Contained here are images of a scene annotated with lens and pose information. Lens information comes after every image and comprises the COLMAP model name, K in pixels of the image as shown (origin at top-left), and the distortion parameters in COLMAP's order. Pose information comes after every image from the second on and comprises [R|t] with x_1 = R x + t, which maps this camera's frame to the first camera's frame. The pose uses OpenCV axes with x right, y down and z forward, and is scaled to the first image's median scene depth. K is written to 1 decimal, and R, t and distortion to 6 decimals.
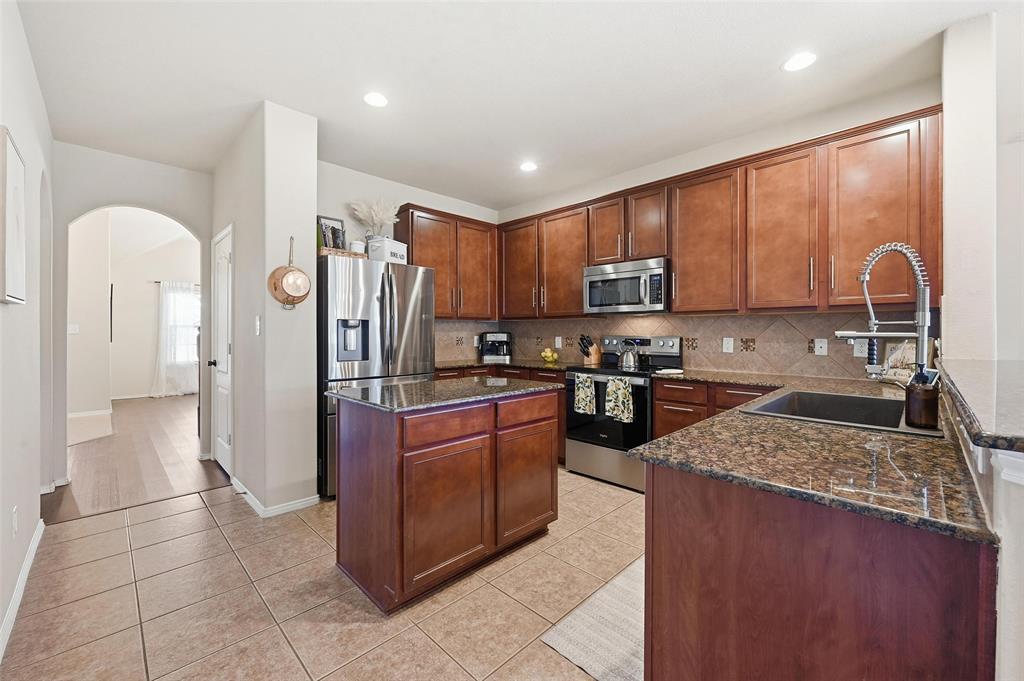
lens RADIAL K [[410.1, 0, 511.5], [0, 410.1, 333.5], [0, 0, 1]] dist [-0.001697, -0.000590]
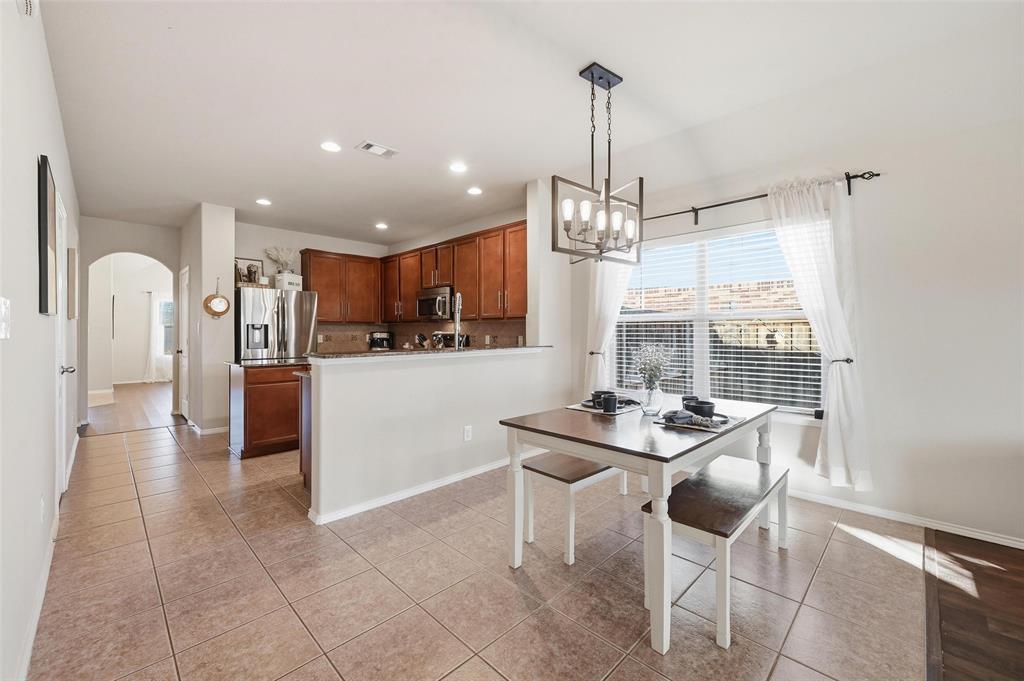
lens RADIAL K [[410.1, 0, 512.7], [0, 410.1, 332.7], [0, 0, 1]] dist [-0.001697, -0.000590]
pose [[0.999993, -0.000143, 0.003610, 0.597086], [0.000146, 1.000000, -0.000660, 0.001135], [-0.003610, 0.000661, 0.999993, -0.631431]]
